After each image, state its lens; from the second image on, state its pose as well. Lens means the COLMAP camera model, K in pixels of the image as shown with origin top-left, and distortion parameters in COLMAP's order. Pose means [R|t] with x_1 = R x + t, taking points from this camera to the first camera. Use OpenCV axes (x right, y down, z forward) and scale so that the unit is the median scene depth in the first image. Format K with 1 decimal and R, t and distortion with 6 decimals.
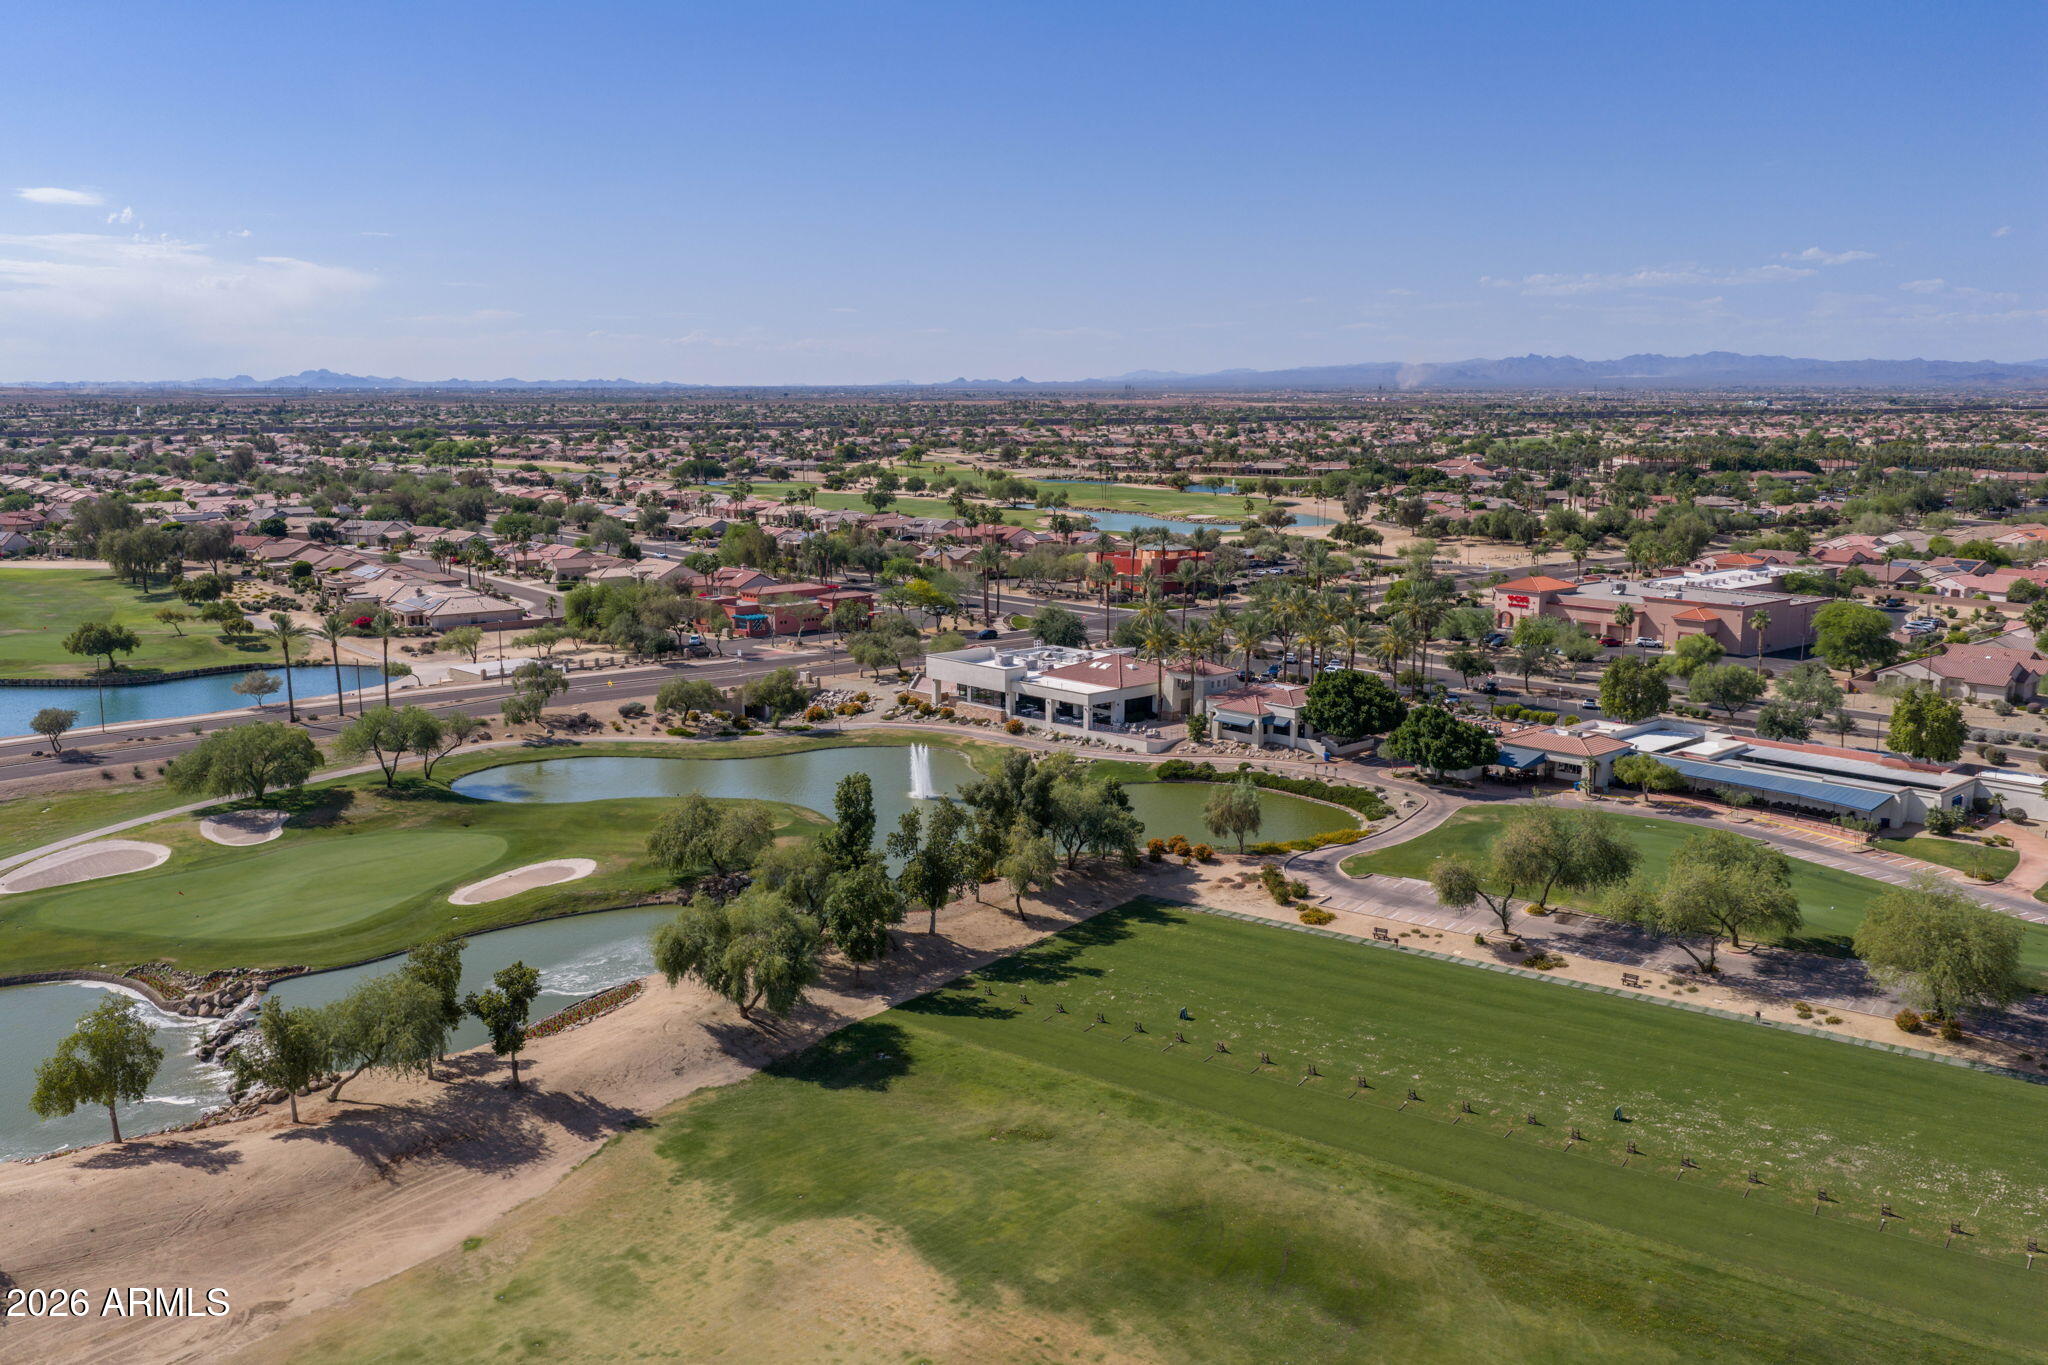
lens RADIAL K [[999.6, 0, 1037.4], [0, 999.6, 706.8], [0, 0, 1]] dist [0.000261, -0.001581]
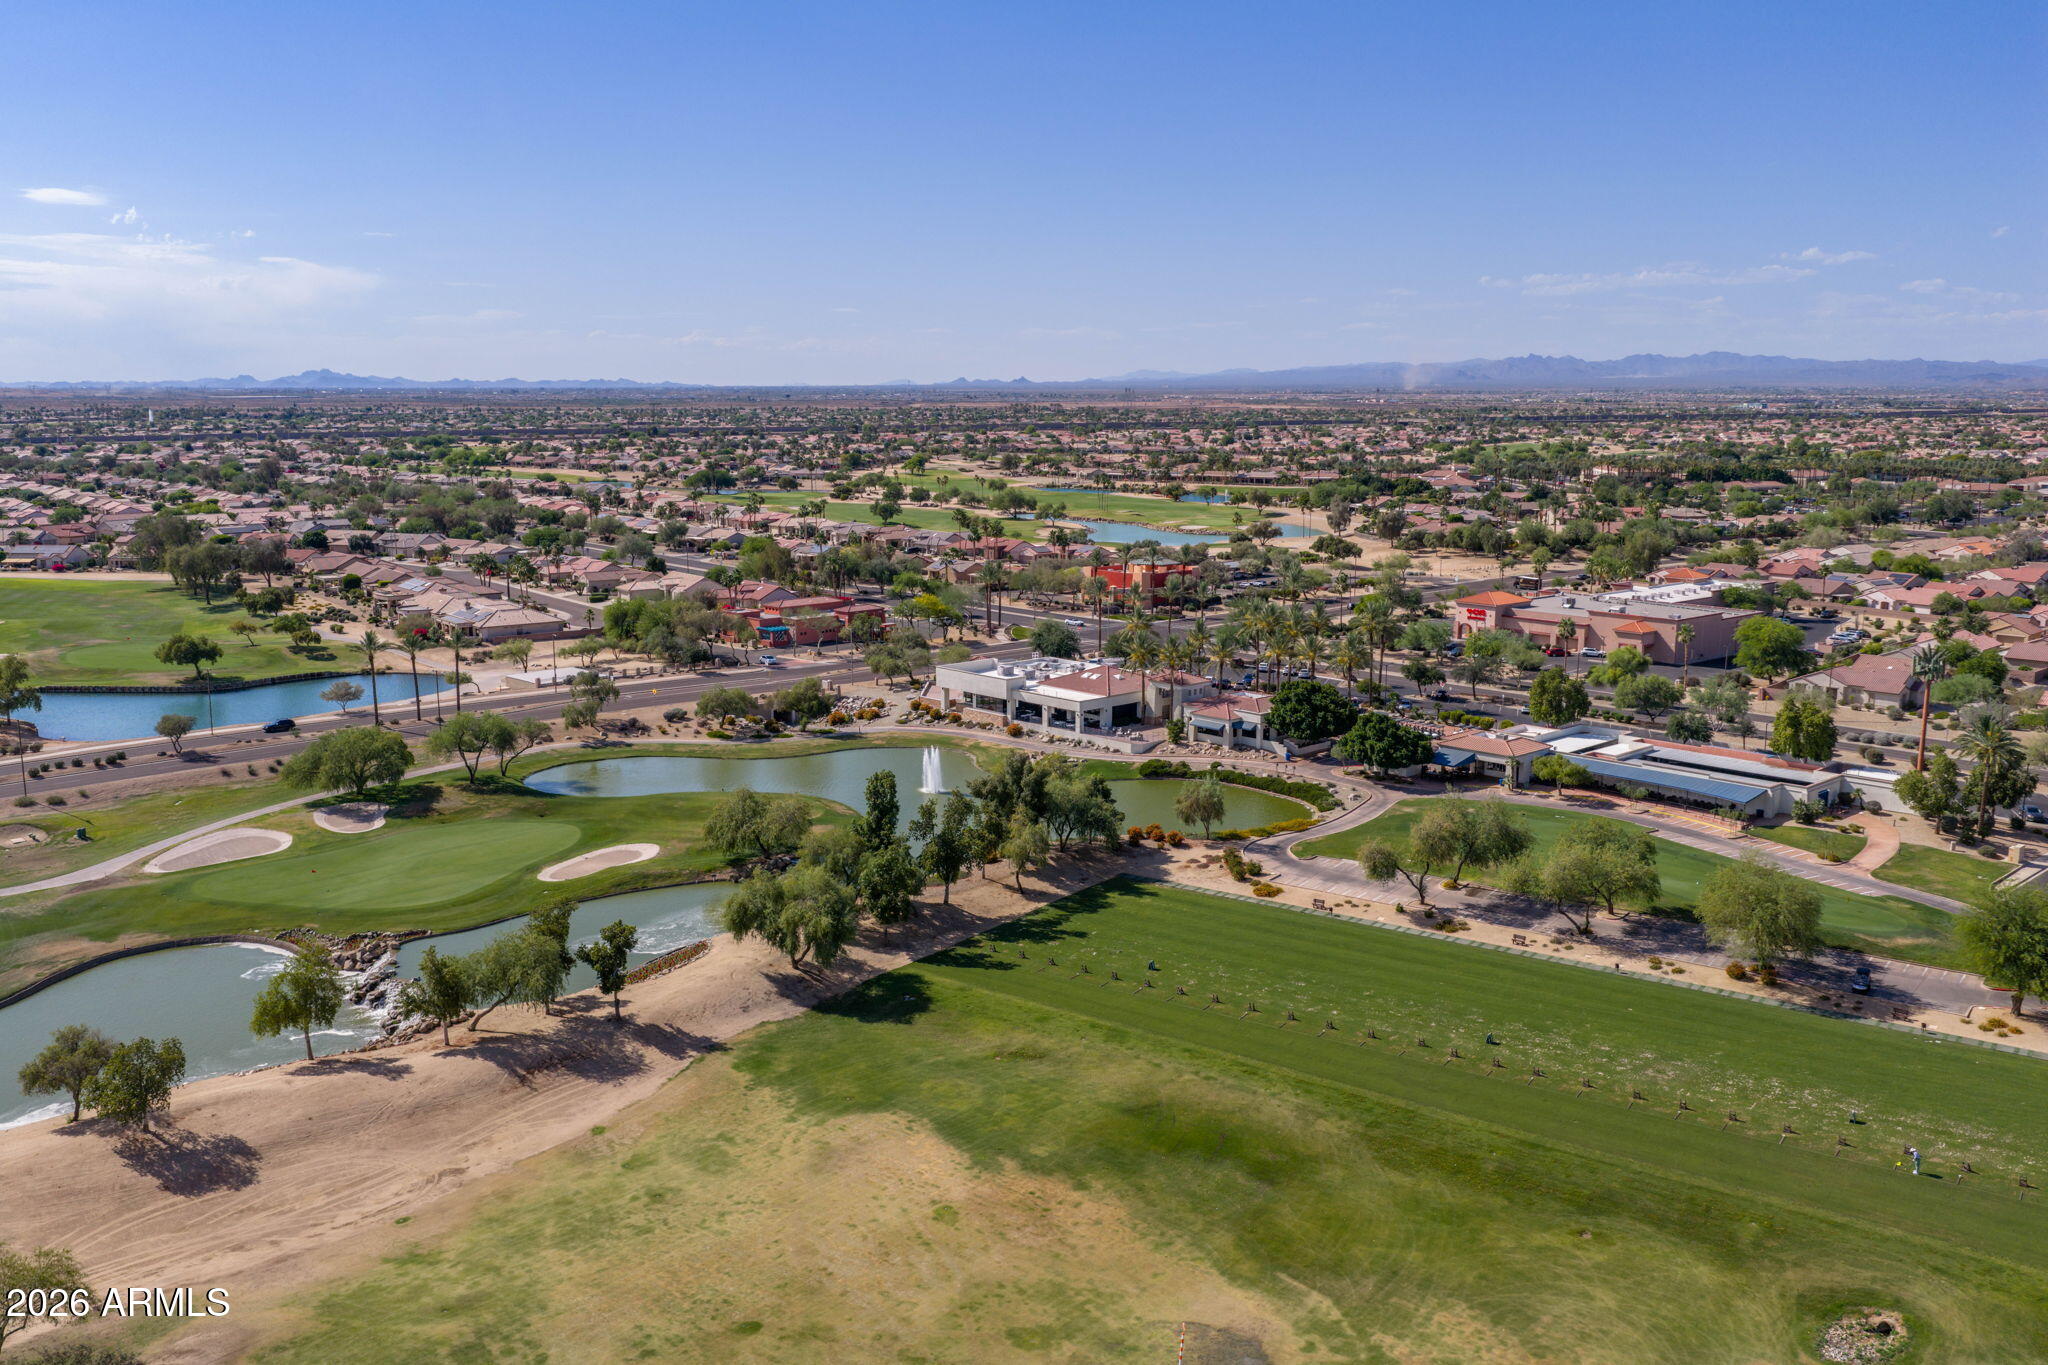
lens RADIAL K [[999.6, 0, 1037.4], [0, 999.6, 706.8], [0, 0, 1]] dist [0.000261, -0.001581]
pose [[1.000000, 0.000094, -0.000767, 0.003618], [-0.000094, 1.000000, 0.000587, -0.007243], [0.000767, -0.000587, 1.000000, -0.132956]]
